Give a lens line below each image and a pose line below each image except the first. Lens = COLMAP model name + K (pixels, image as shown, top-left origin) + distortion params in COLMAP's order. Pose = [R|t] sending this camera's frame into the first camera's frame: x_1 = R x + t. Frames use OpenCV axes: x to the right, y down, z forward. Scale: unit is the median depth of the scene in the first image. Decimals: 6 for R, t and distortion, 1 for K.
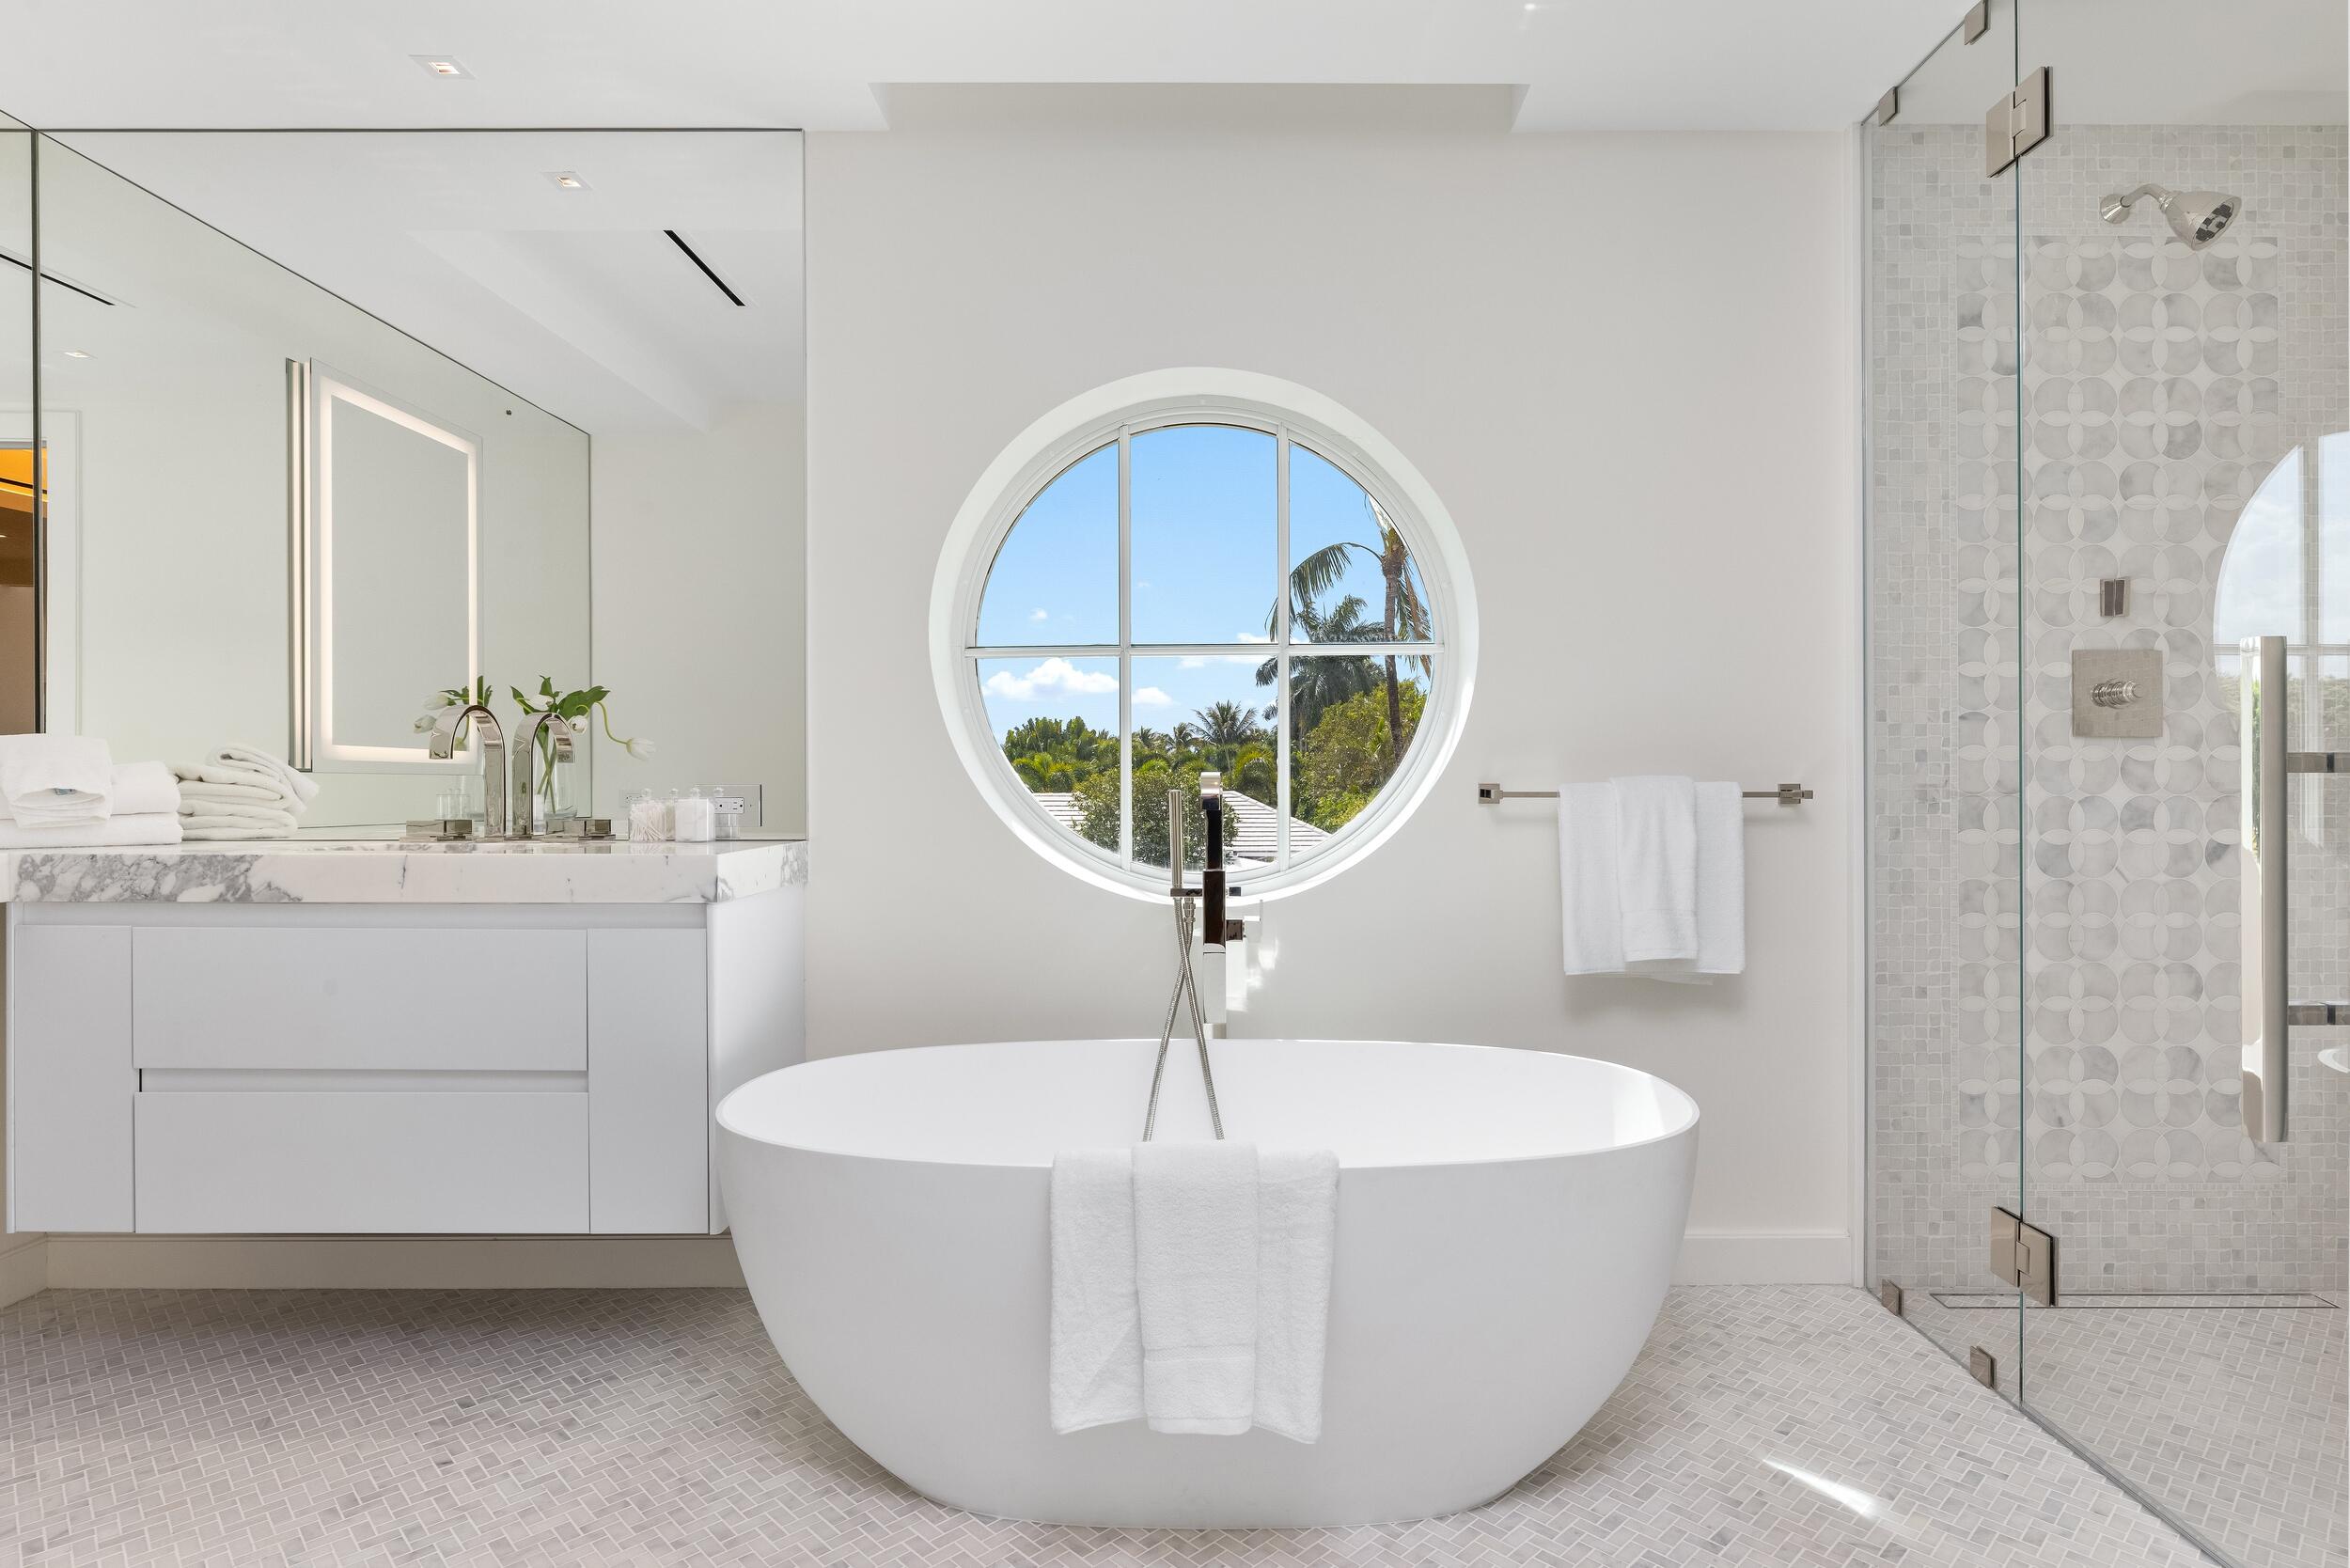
lens RADIAL K [[1278.1, 0, 1178.8], [0, 1278.1, 779.9], [0, 0, 1]] dist [-0.000126, -0.000094]
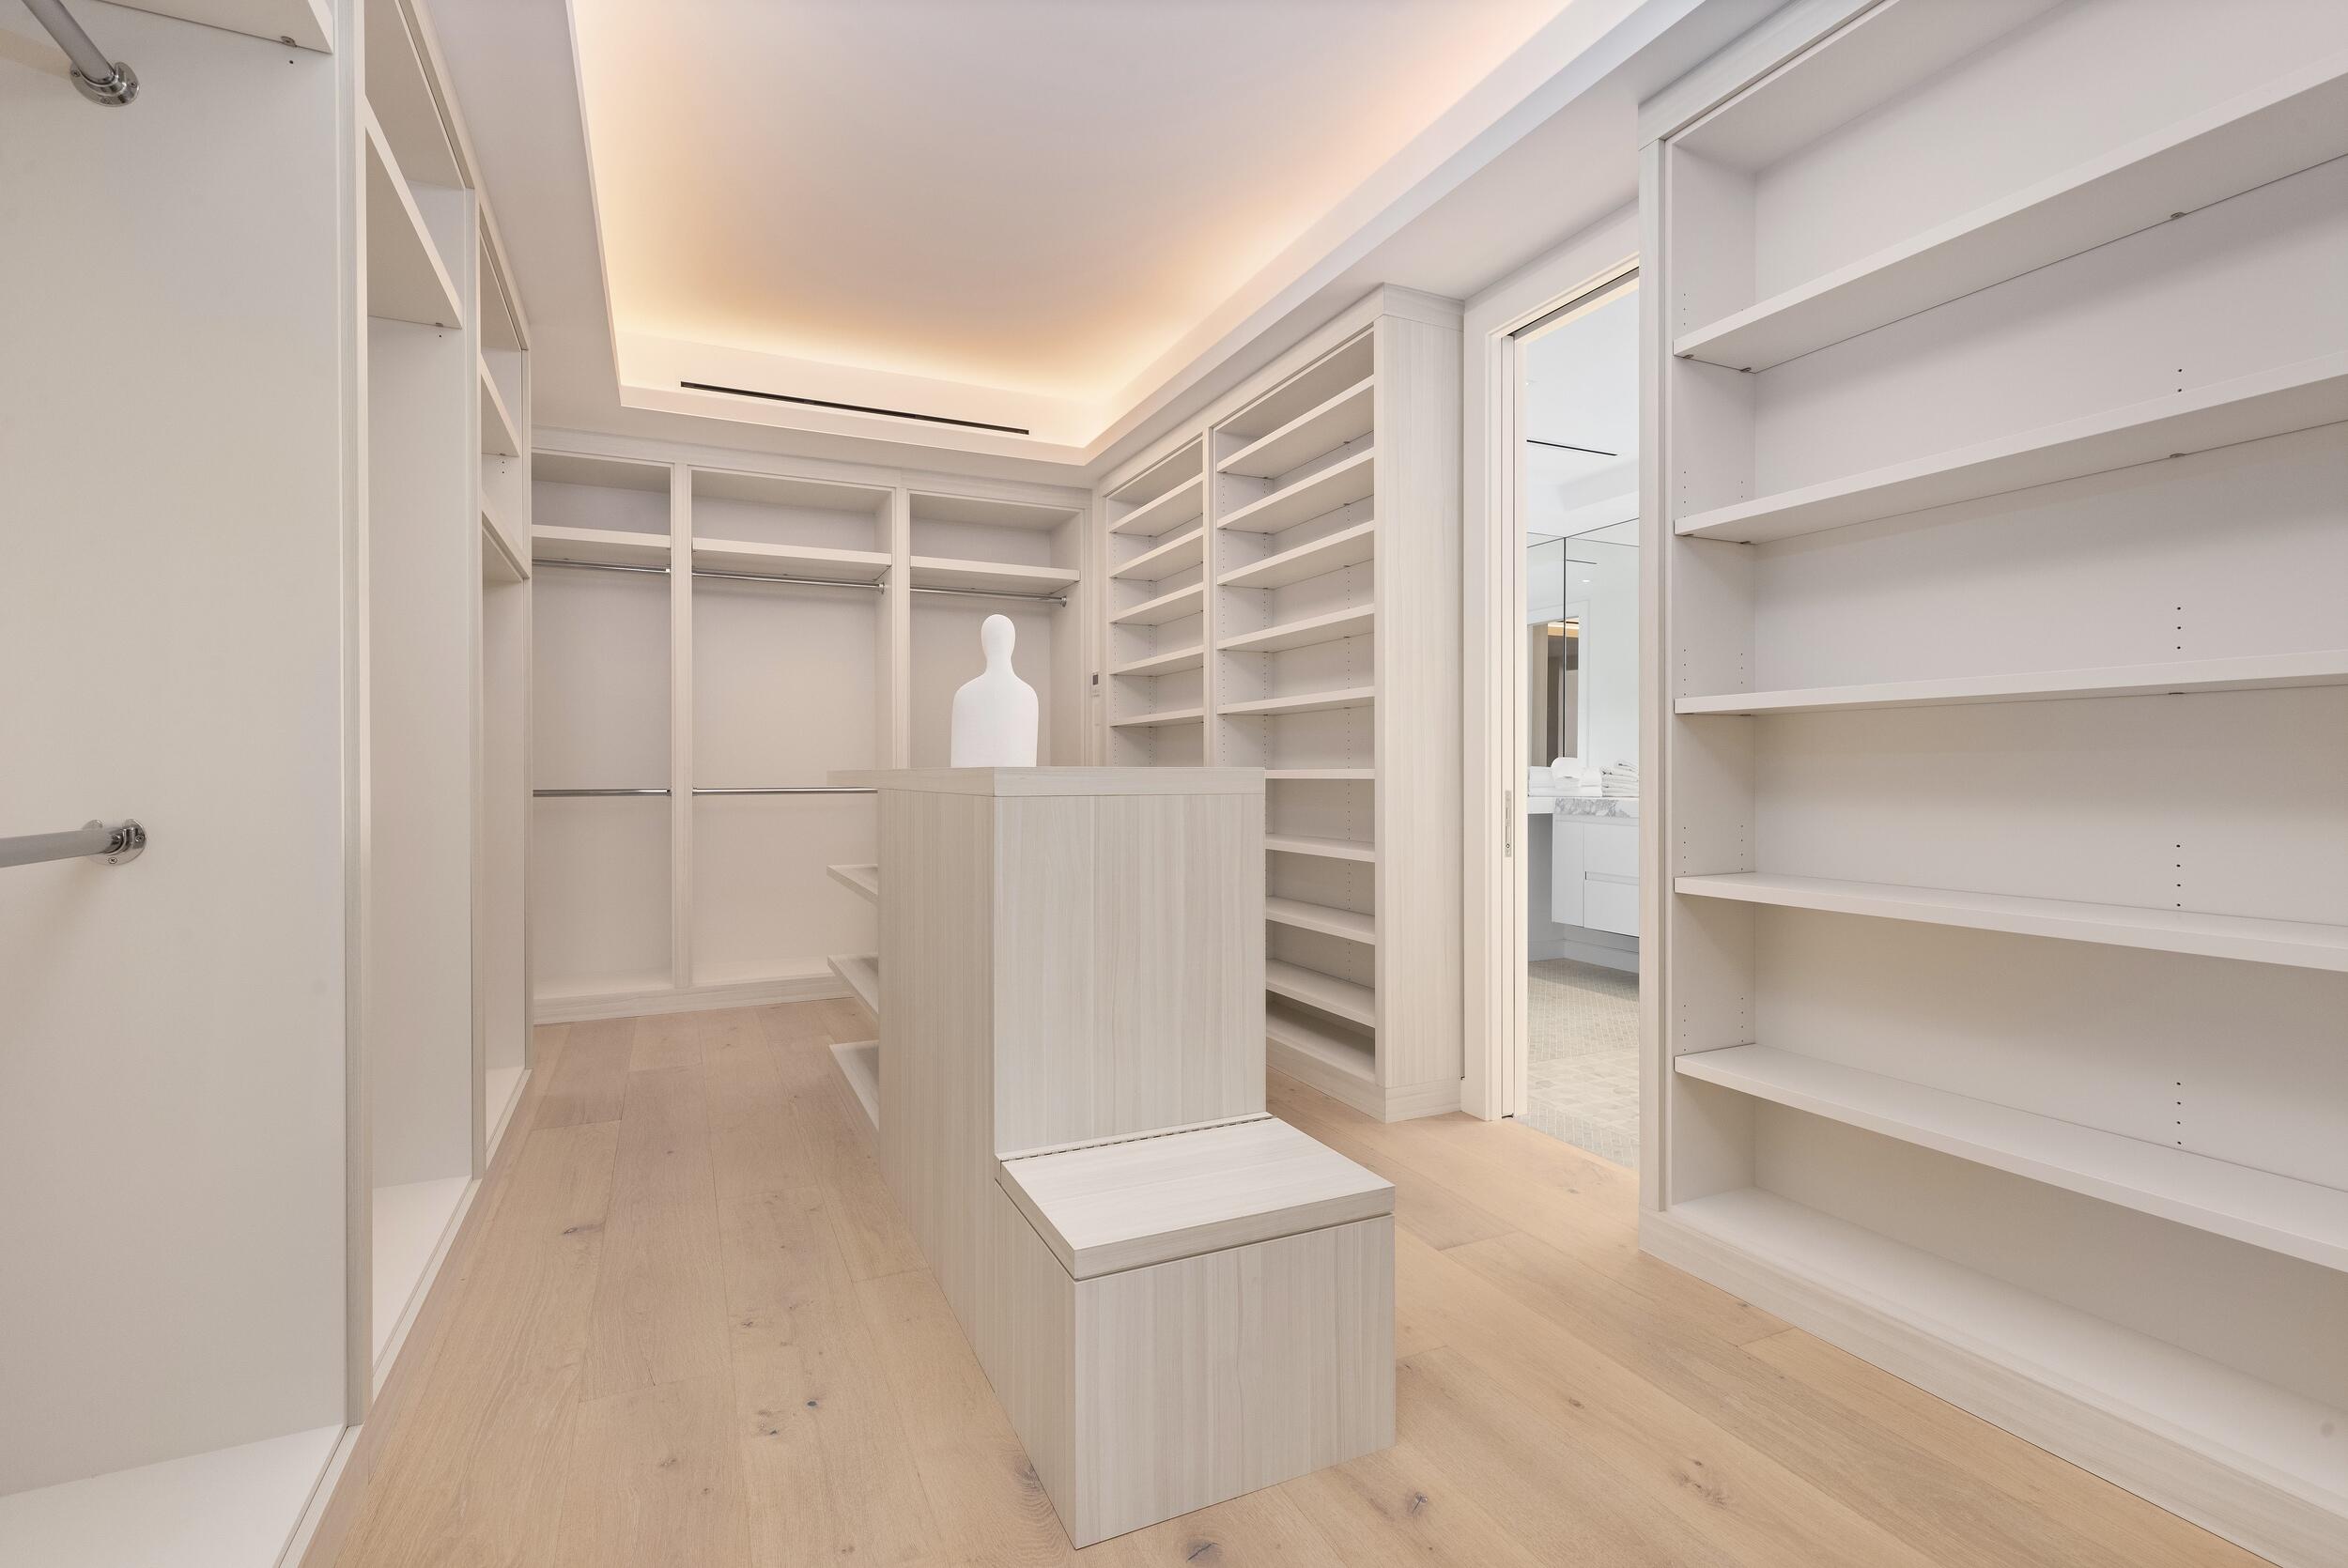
lens RADIAL K [[1073.0, 0, 1175.3], [0, 1073.0, 781.3], [0, 0, 1]] dist [-0.000375, -0.000009]
pose [[0.426668, 0.009704, -0.904356, 1.037744], [-0.007151, 0.999947, 0.007356, 0.006217], [0.904380, 0.003328, 0.426715, -0.931639]]
